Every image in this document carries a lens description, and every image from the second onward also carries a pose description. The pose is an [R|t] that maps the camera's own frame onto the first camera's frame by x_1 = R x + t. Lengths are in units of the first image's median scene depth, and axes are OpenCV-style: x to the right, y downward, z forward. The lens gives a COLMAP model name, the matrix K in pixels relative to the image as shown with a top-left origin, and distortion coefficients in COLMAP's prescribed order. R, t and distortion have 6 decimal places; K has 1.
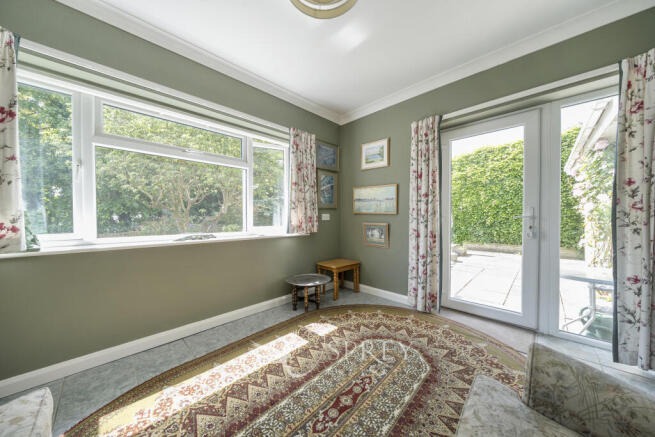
lens RADIAL K [[221.5, 0, 326.1], [0, 221.5, 219.7], [0, 0, 1]] dist [-0.001054, -0.000056]
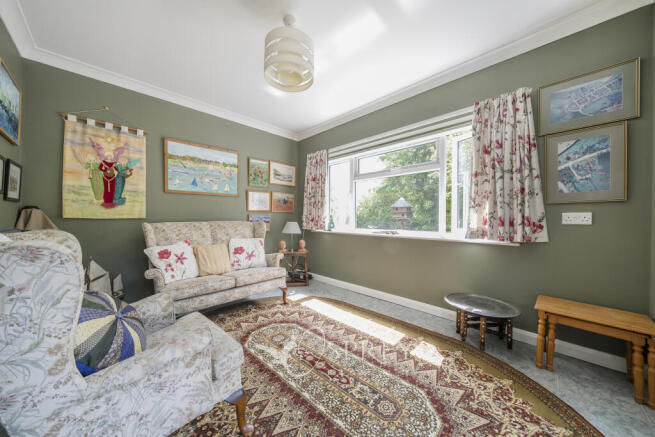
lens RADIAL K [[221.5, 0, 326.1], [0, 221.5, 219.7], [0, 0, 1]] dist [-0.001054, -0.000056]
pose [[-0.001770, 0.011454, -0.999933, 0.768950], [-0.014673, 0.999826, 0.011478, -0.008693], [0.999891, 0.014693, -0.001602, 0.592668]]
